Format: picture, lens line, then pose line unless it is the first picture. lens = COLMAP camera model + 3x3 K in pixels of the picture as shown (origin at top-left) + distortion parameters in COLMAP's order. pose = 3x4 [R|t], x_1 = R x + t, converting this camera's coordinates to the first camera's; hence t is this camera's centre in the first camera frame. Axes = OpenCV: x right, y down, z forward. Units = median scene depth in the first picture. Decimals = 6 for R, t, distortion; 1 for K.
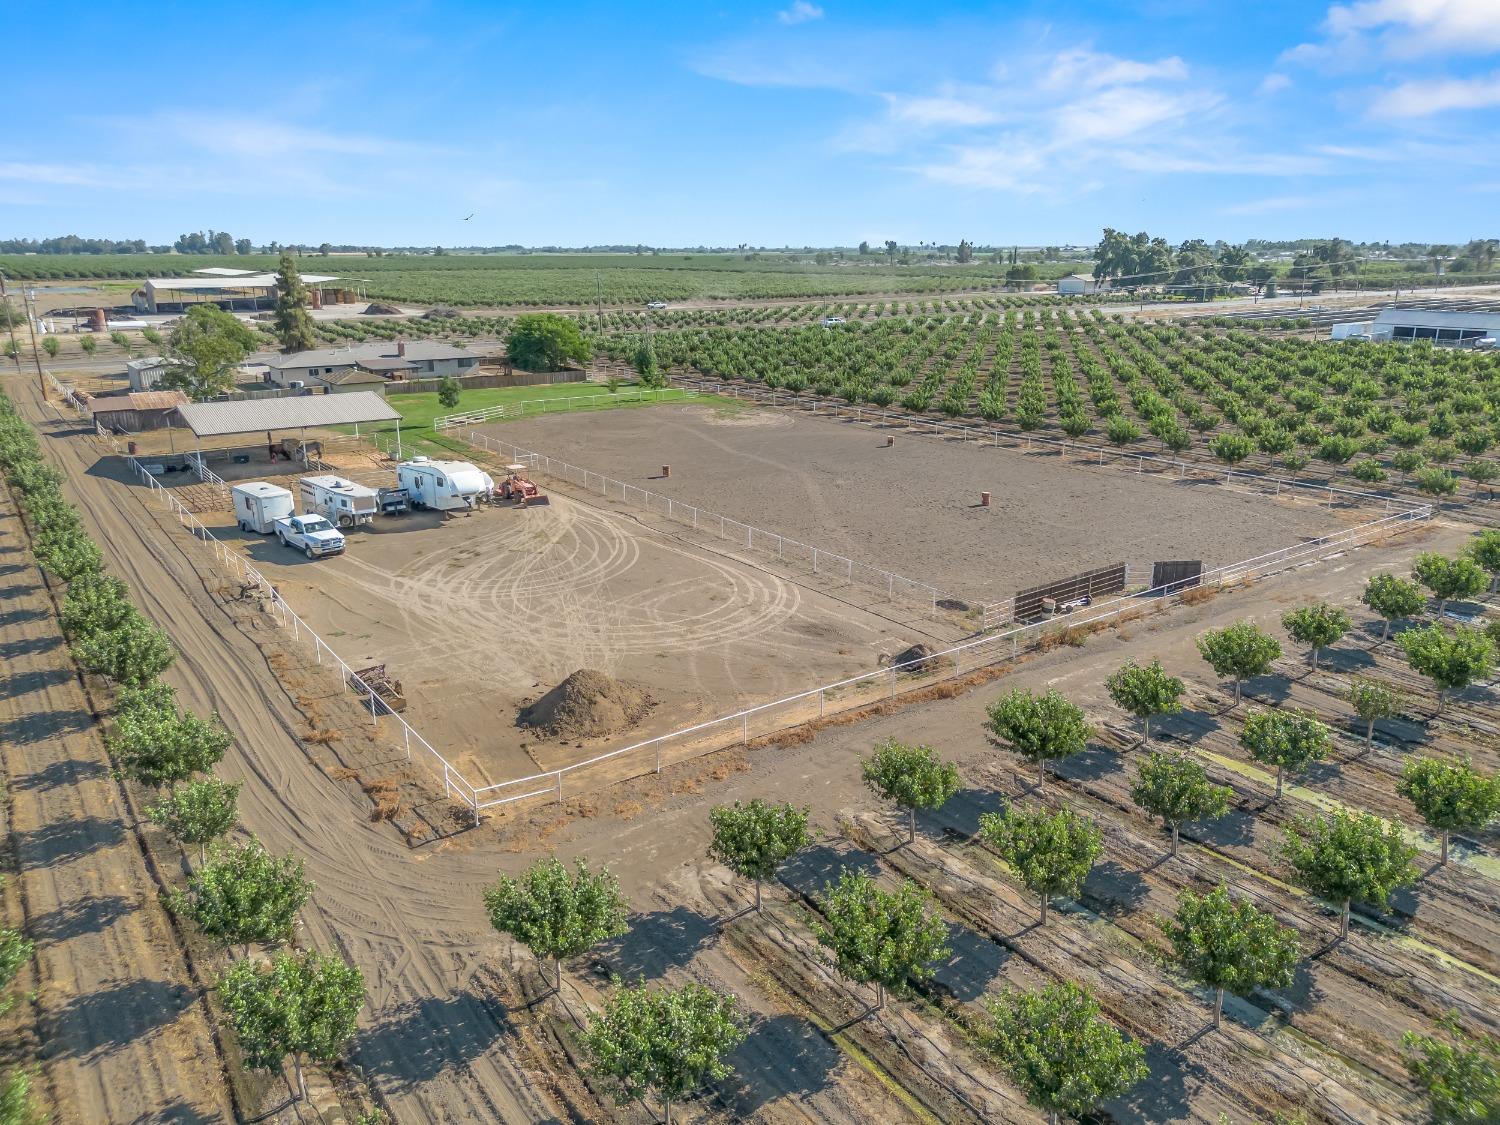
lens RADIAL K [[1078.6, 0, 750.0], [0, 1078.6, 562.5], [0, 0, 1]] dist [0.056388, -0.050132]
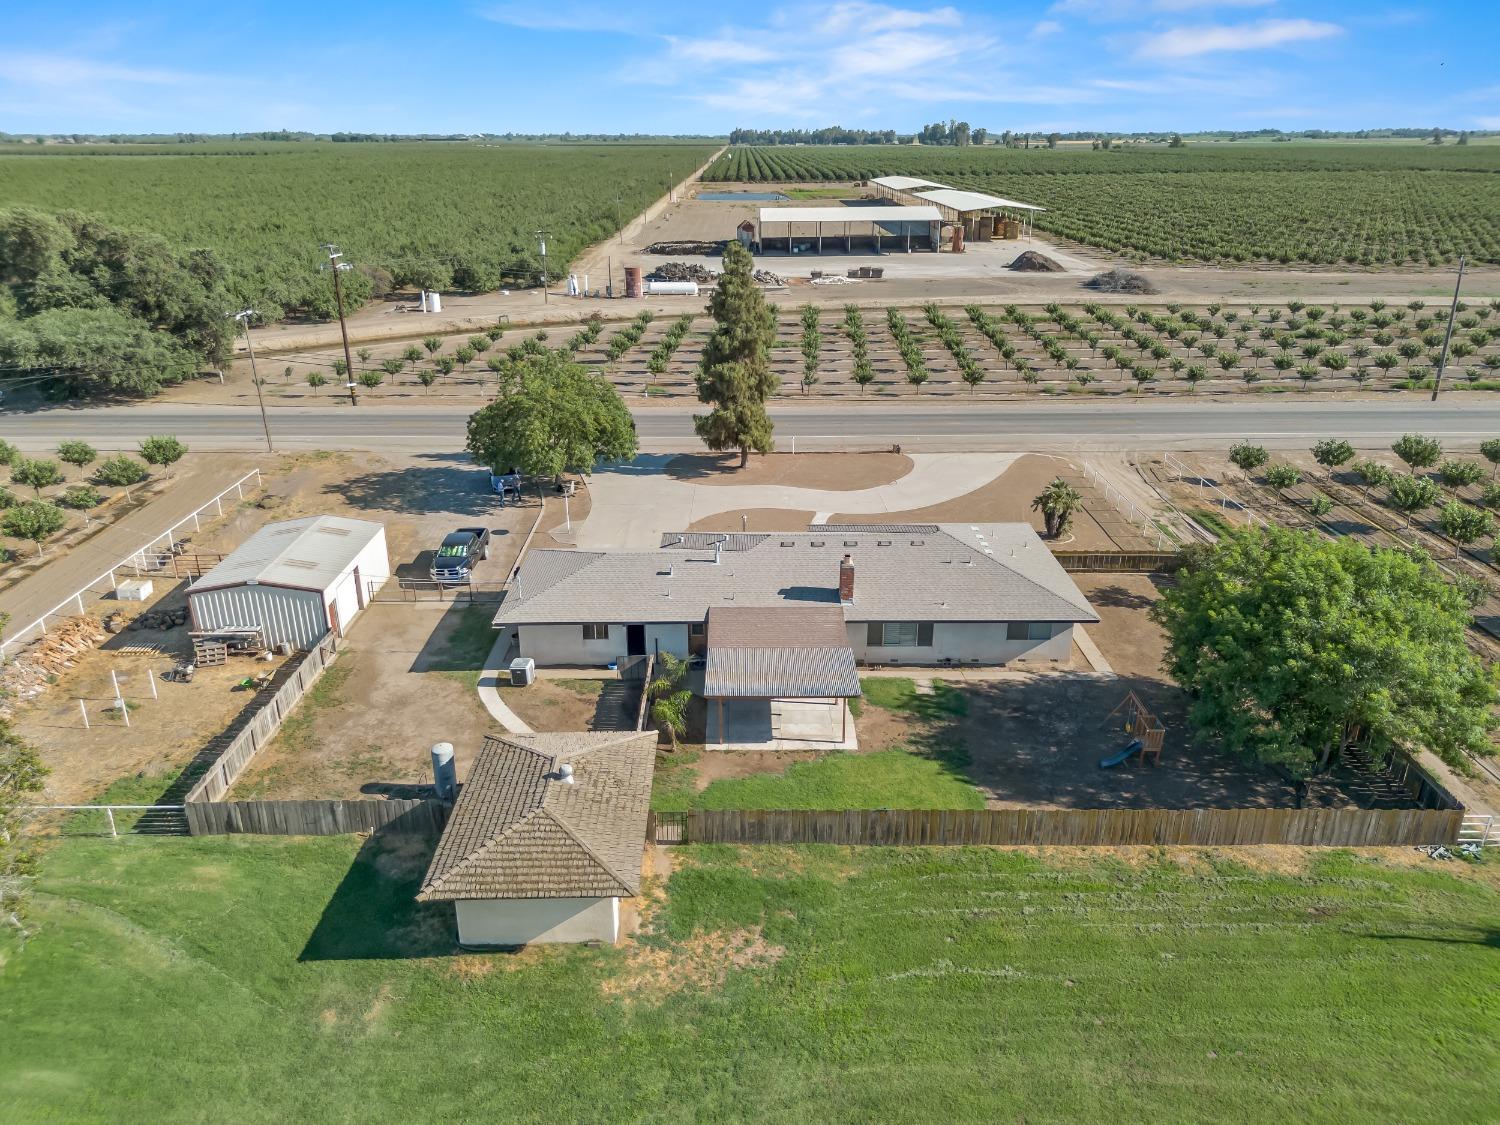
lens RADIAL K [[1078.6, 0, 750.0], [0, 1078.6, 562.5], [0, 0, 1]] dist [0.056388, -0.050132]
pose [[0.812913, 0.214645, -0.541387, -0.372493], [-0.162844, 0.976299, 0.142558, -0.559534], [0.559155, -0.027726, 0.828600, 1.600096]]
